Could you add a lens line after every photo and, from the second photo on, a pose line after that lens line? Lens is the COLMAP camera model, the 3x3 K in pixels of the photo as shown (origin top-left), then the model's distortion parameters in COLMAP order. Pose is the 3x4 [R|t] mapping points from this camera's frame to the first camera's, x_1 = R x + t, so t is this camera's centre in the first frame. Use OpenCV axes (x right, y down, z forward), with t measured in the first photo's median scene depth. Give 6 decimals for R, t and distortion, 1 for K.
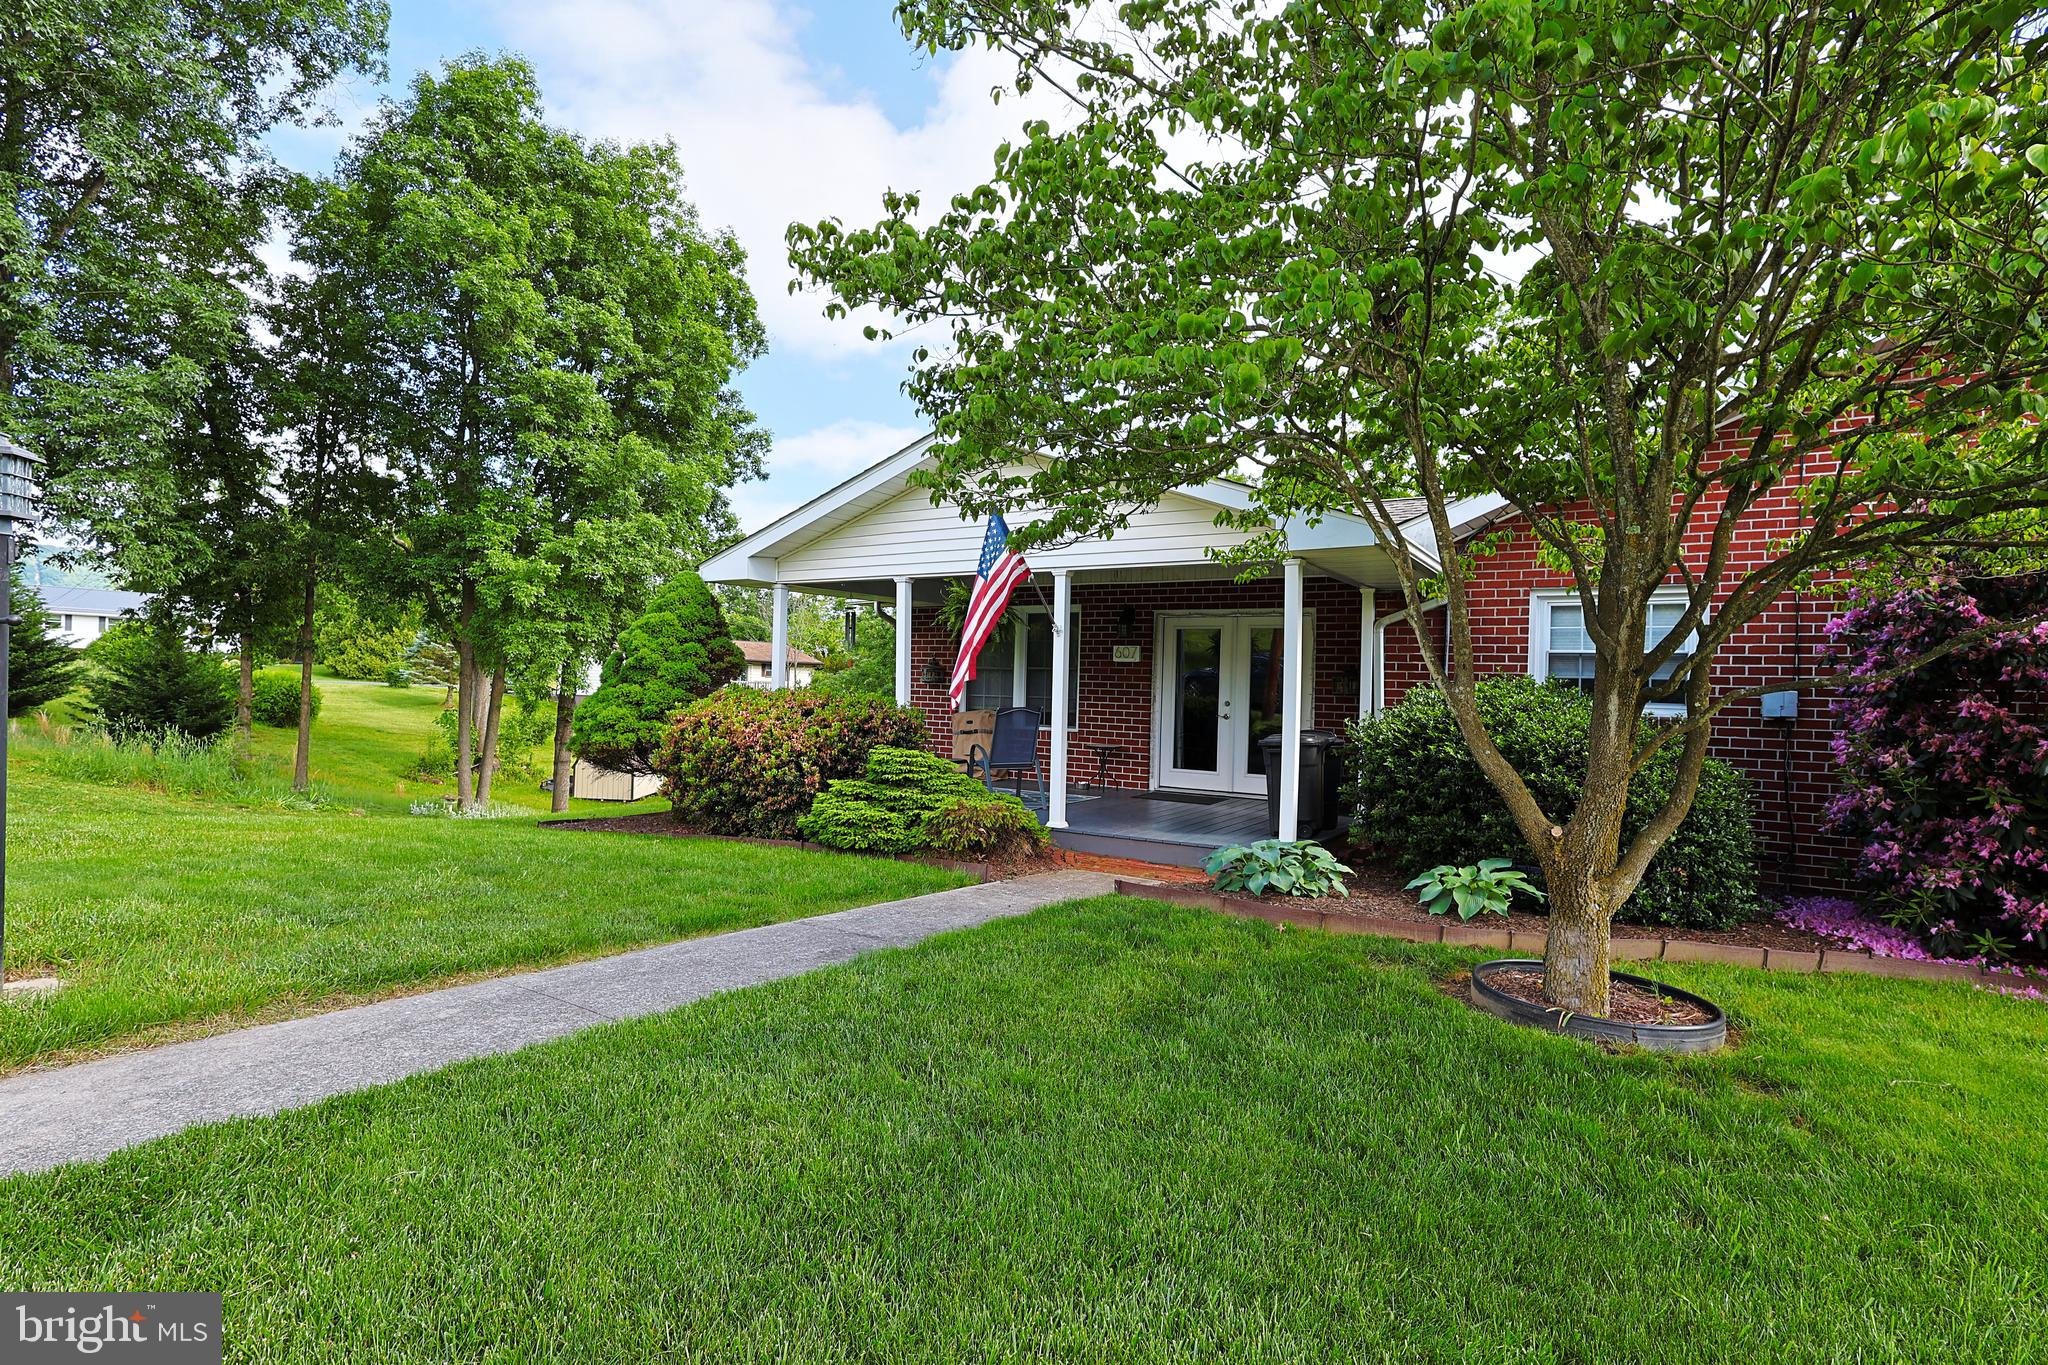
lens RADIAL K [[997.6, 0, 1030.8], [0, 997.6, 682.2], [0, 0, 1]] dist [0.001769, 0.000500]
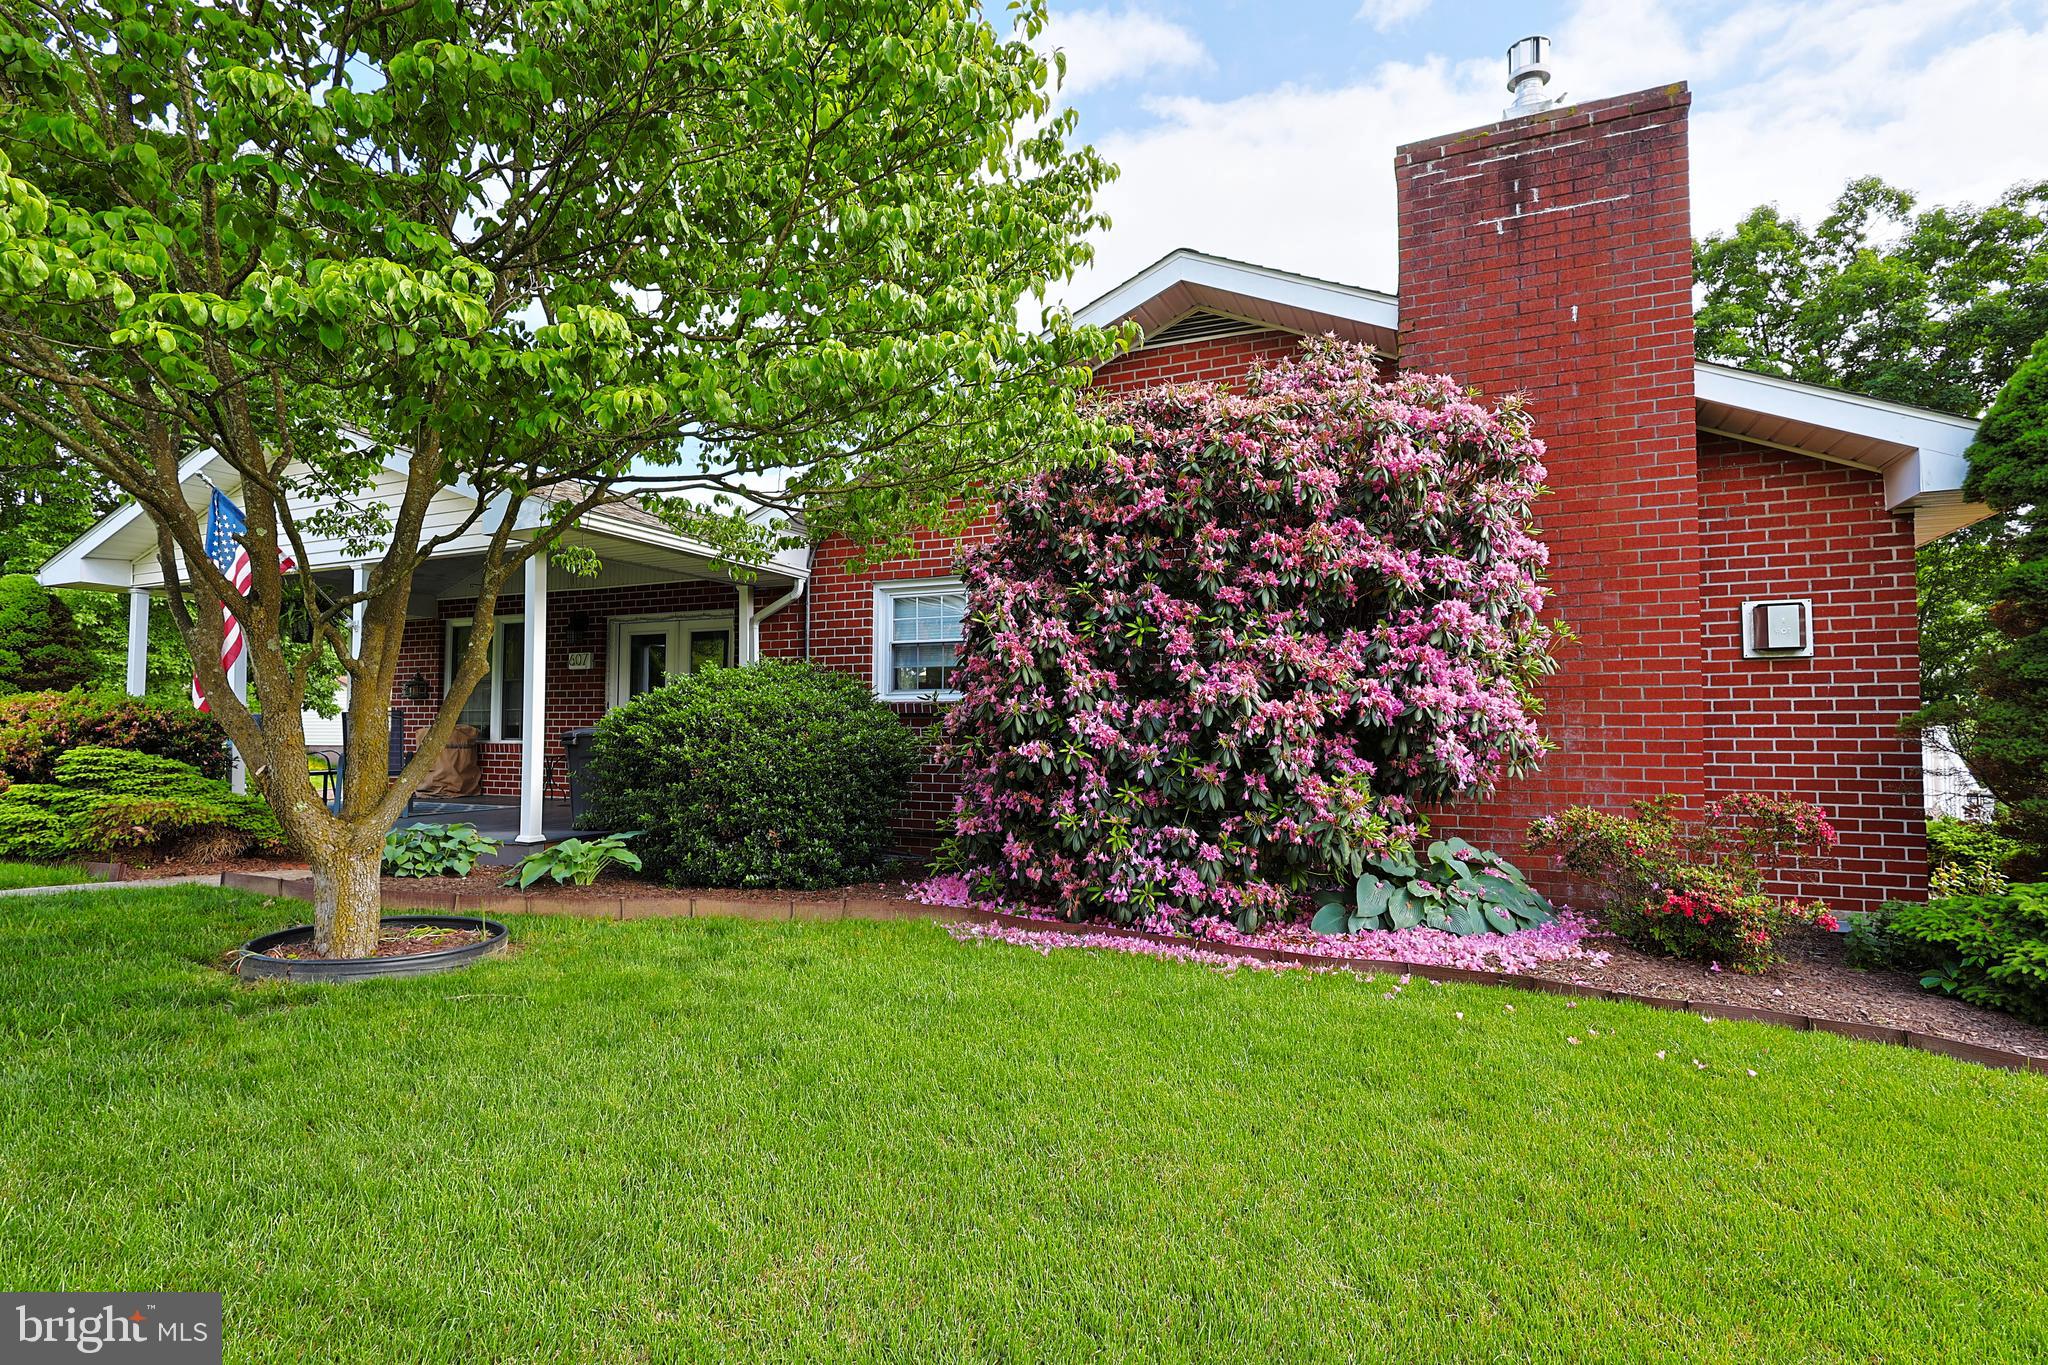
lens RADIAL K [[997.6, 0, 1030.8], [0, 997.6, 682.2], [0, 0, 1]] dist [0.001769, 0.000500]
pose [[0.990421, -0.019248, 0.136731, 0.469831], [0.024842, 0.998918, -0.039324, 0.049242], [-0.135826, 0.042344, 0.989827, -0.034532]]
